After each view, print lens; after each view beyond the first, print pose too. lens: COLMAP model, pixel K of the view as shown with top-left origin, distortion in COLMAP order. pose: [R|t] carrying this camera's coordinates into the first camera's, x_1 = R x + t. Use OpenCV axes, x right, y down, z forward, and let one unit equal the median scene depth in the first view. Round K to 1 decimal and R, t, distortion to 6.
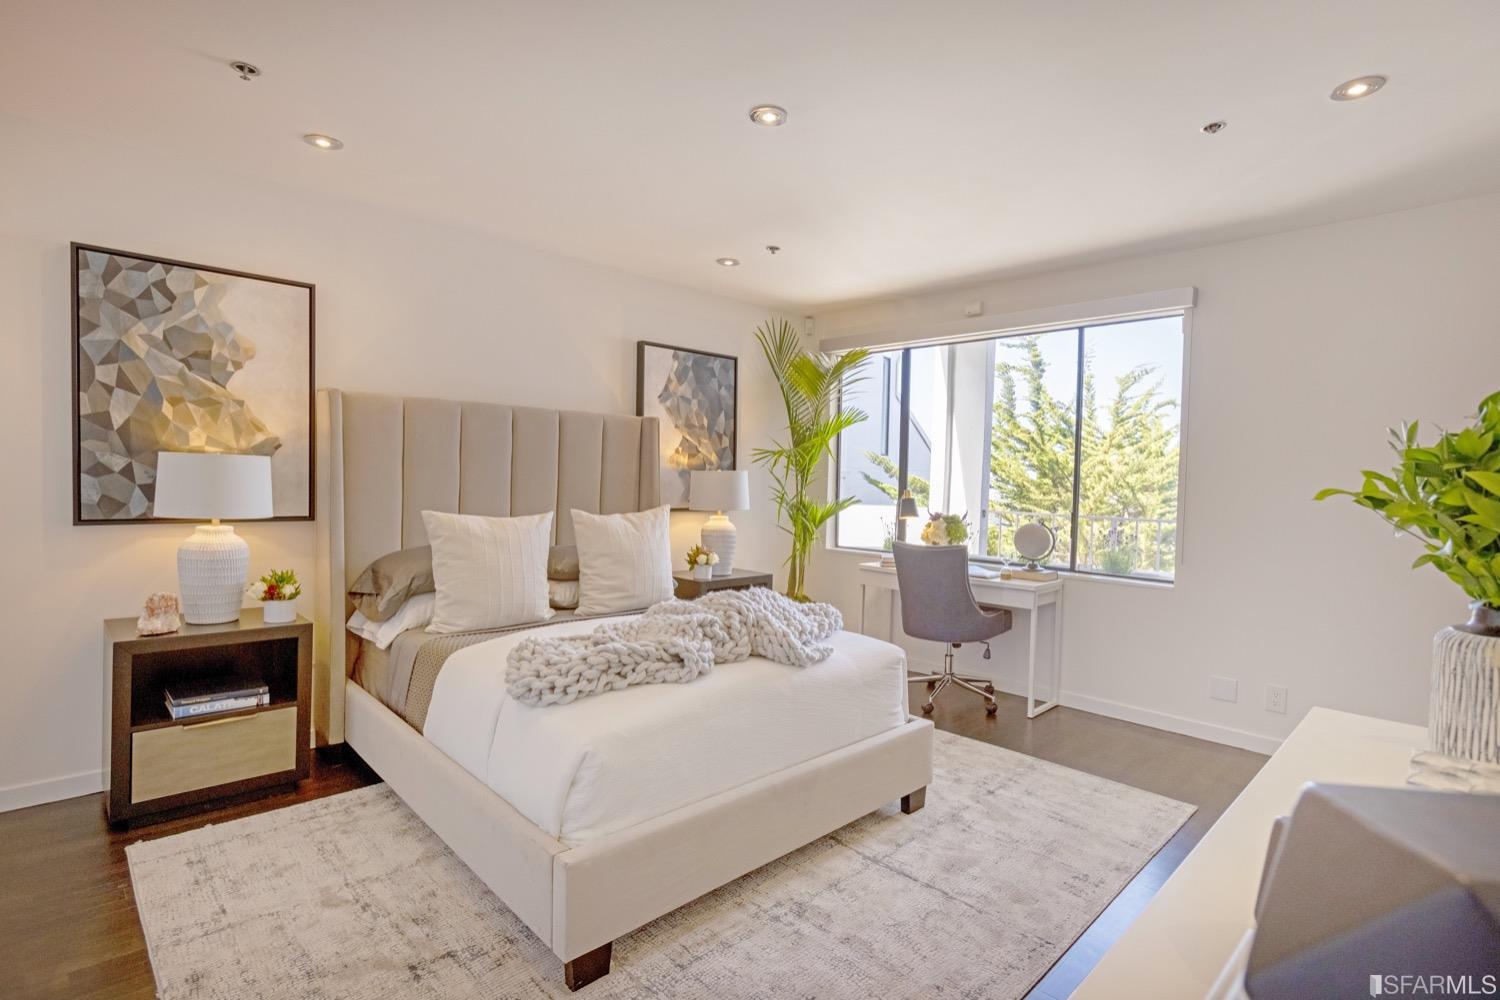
lens RADIAL K [[736.5, 0, 750.0], [0, 736.5, 500.0], [0, 0, 1]] dist [0.001696, 0.000145]
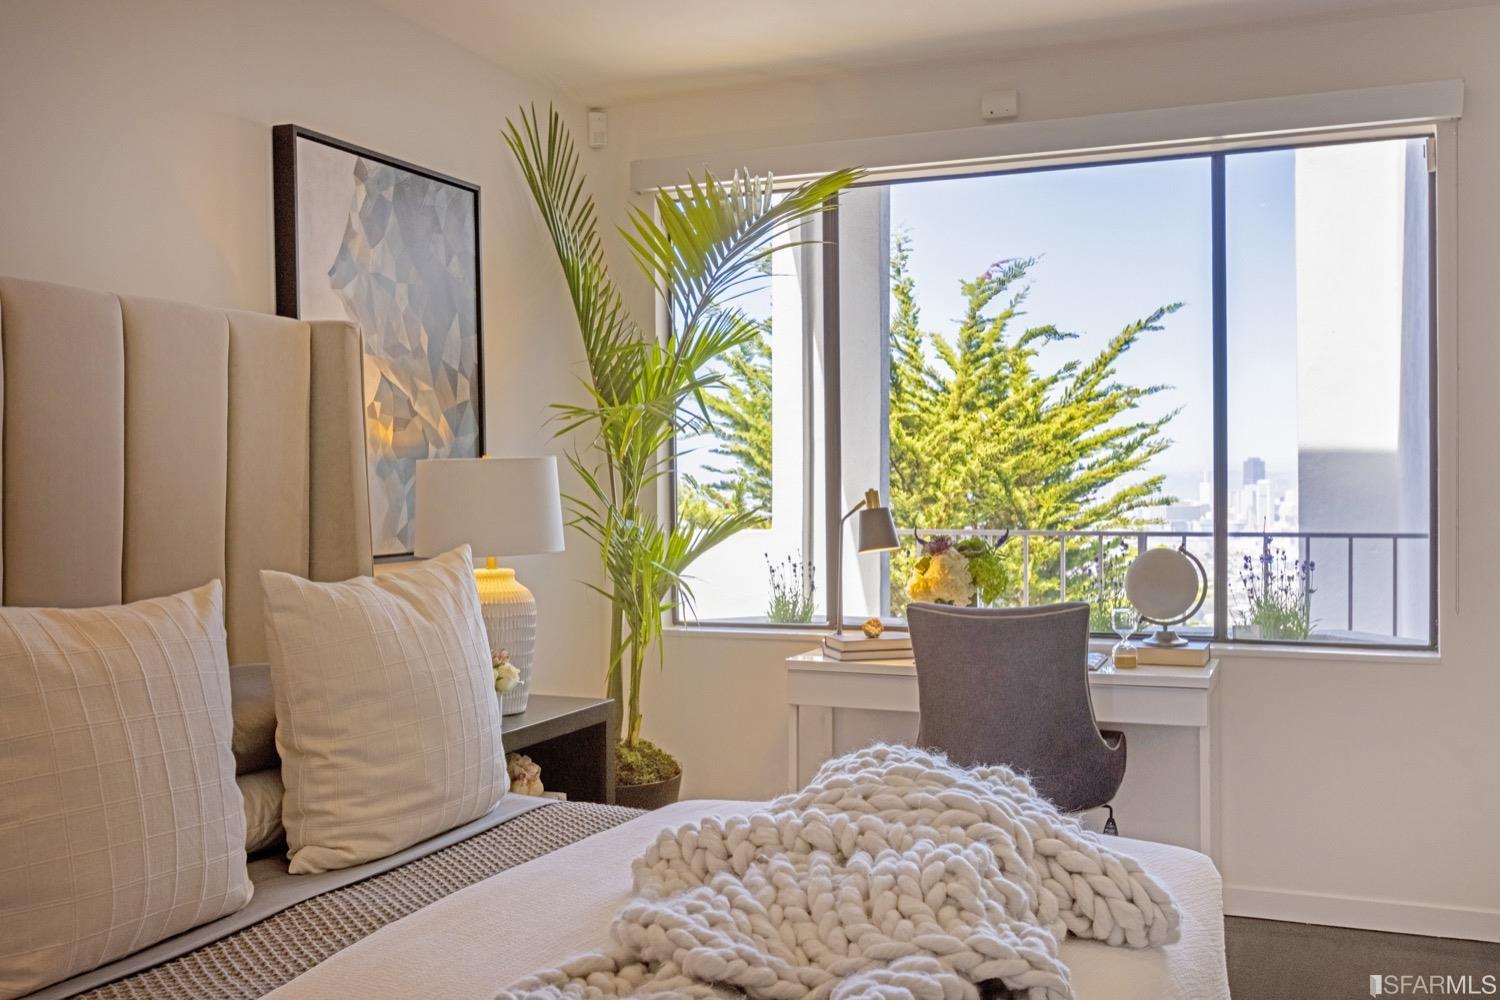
lens RADIAL K [[1442.2, 0, 750.0], [0, 1442.2, 500.0], [0, 0, 1]] dist [0.009720, -0.015205]
pose [[0.919922, -0.036509, 0.390399, -0.213760], [0.043018, 0.999043, -0.007936, -0.004066], [-0.389736, 0.024095, 0.920612, 0.205056]]
